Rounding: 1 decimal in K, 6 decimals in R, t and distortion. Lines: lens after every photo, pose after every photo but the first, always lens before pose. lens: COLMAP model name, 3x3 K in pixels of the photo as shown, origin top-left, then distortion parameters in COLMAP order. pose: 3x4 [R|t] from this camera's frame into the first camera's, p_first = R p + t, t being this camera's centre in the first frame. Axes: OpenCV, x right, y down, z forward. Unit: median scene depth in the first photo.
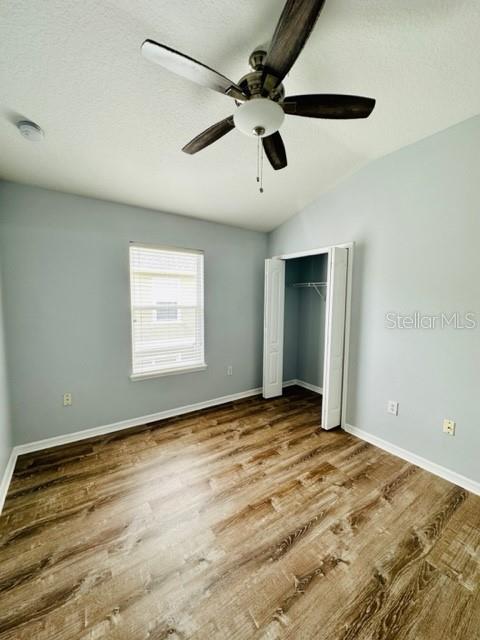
lens RADIAL K [[255.1, 0, 240.5], [0, 255.1, 326.3], [0, 0, 1]] dist [-0.001062, 0.000406]
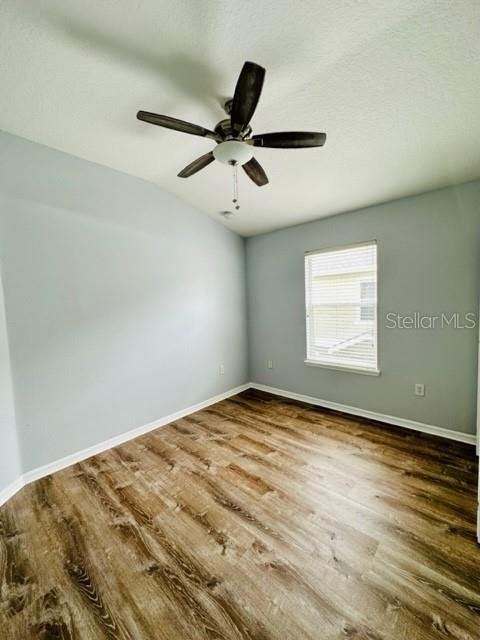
lens RADIAL K [[255.1, 0, 240.6], [0, 255.1, 327.6], [0, 0, 1]] dist [-0.001062, 0.000406]
pose [[0.230909, 0.076172, -0.969989, 0.846577], [-0.068268, 0.995742, 0.061943, -0.023993], [0.970577, 0.051916, 0.235126, 0.487845]]
